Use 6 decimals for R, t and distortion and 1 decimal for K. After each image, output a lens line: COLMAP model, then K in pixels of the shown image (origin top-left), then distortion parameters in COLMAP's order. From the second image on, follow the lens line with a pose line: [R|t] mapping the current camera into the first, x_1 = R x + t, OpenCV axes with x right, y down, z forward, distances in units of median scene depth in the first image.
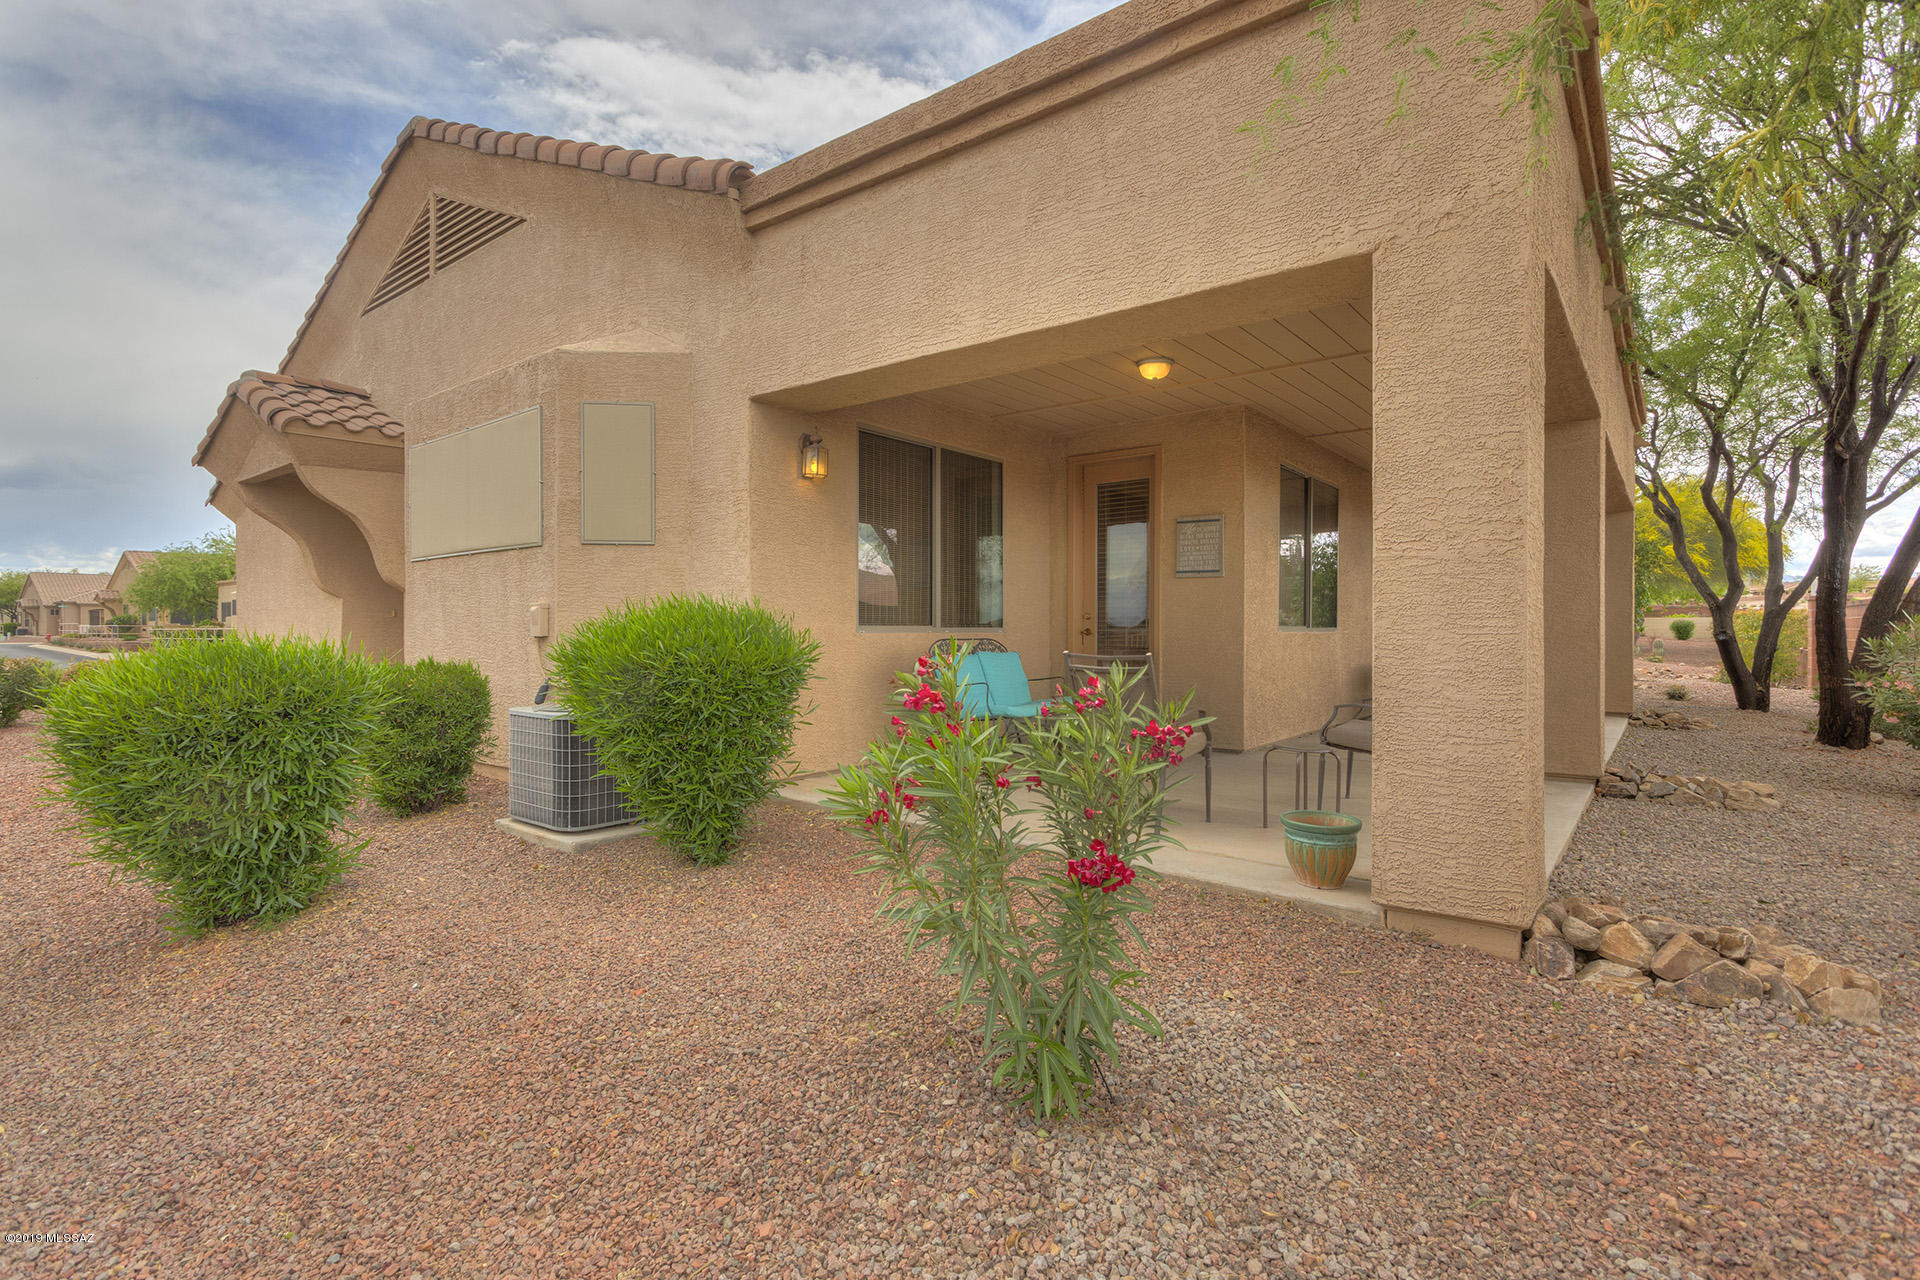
lens RADIAL K [[899.5, 0, 959.8], [0, 899.5, 628.8], [0, 0, 1]] dist [0.007826, 0.000369]
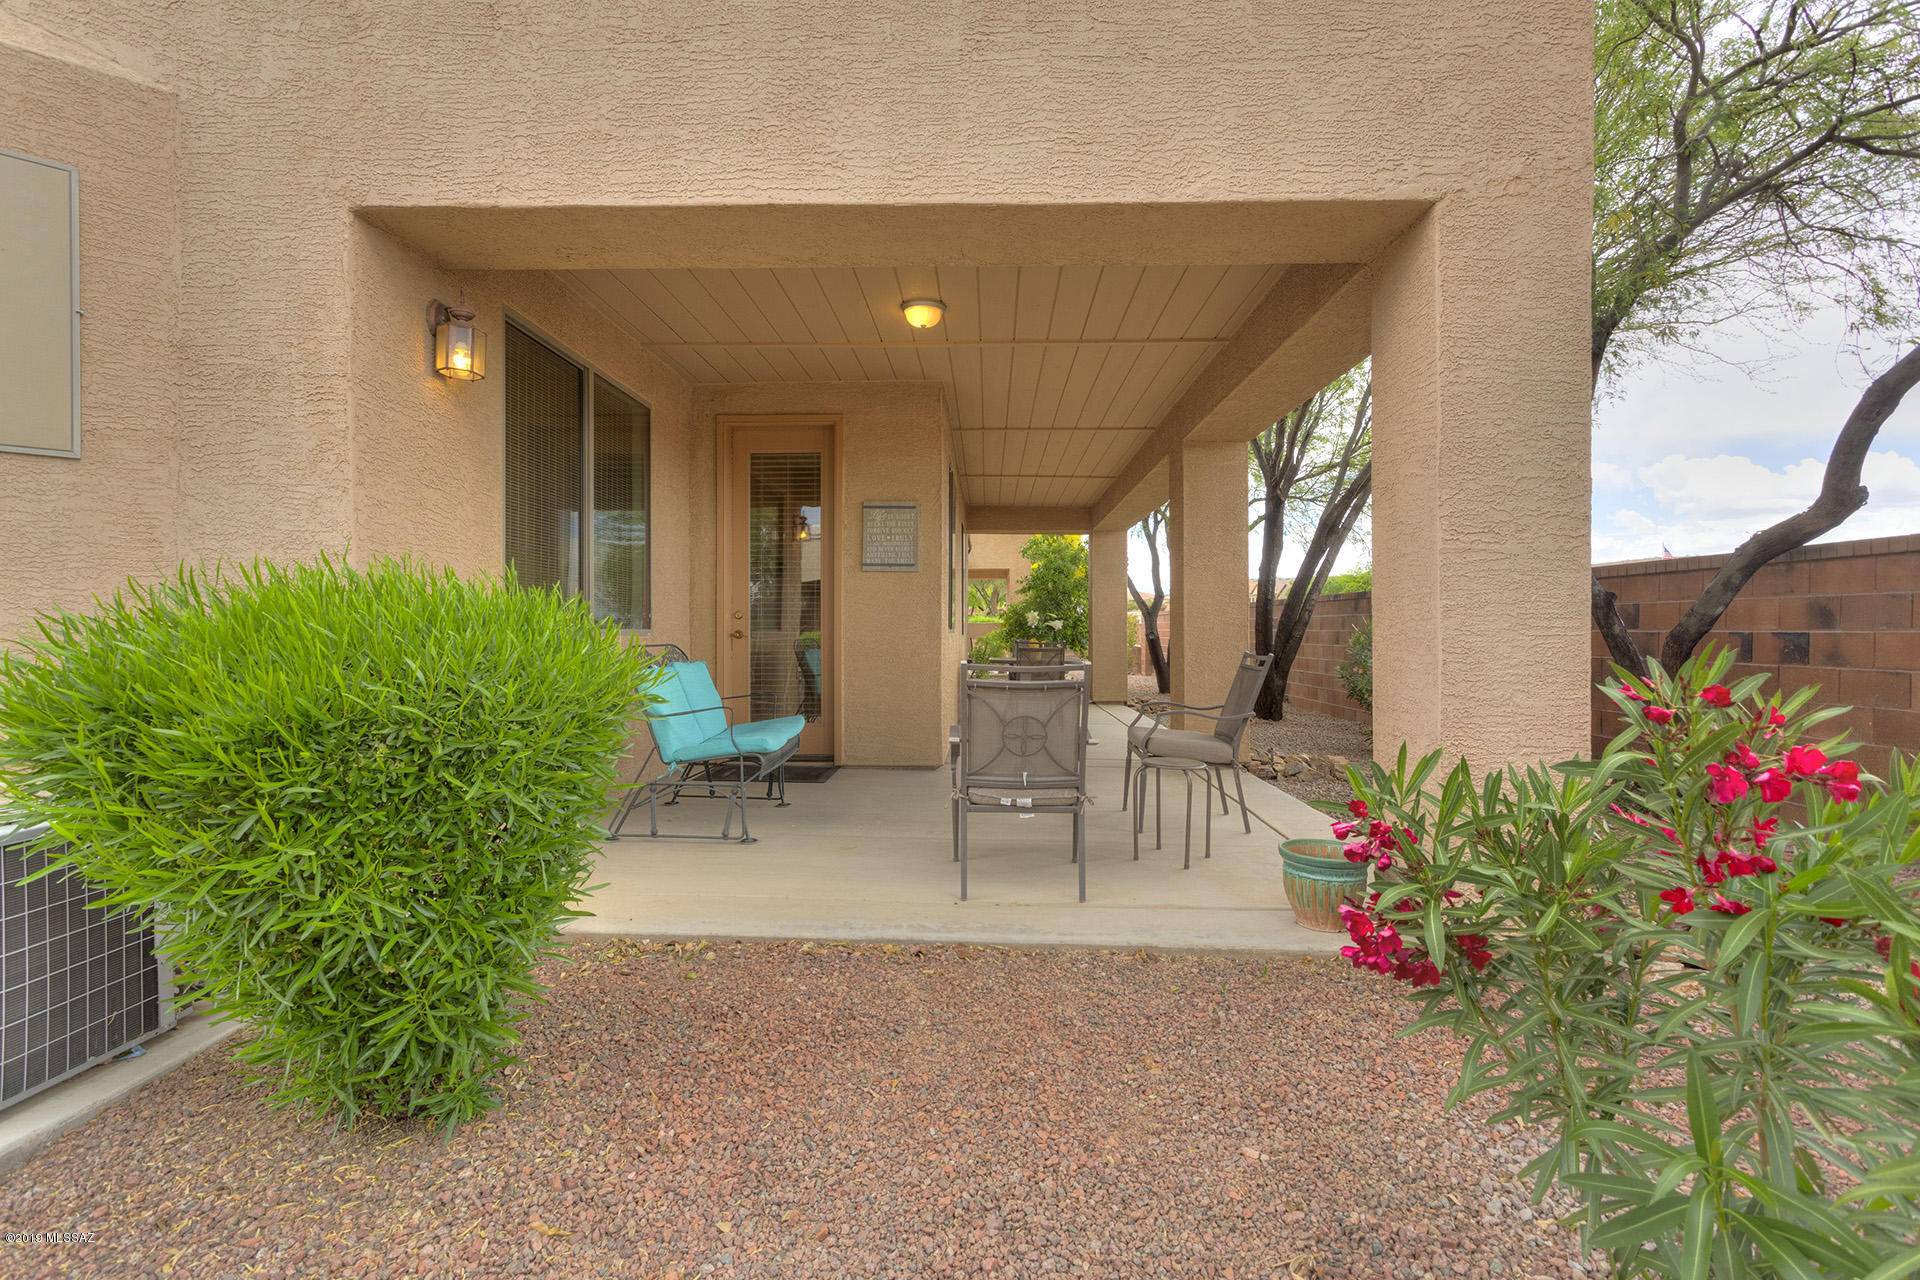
lens RADIAL K [[899.5, 0, 959.8], [0, 899.5, 628.8], [0, 0, 1]] dist [0.007826, 0.000369]
pose [[0.804208, -0.000326, 0.594348, -0.326296], [0.001512, 0.999998, -0.001497, -0.000515], [-0.594346, 0.002102, 0.804206, 0.423935]]
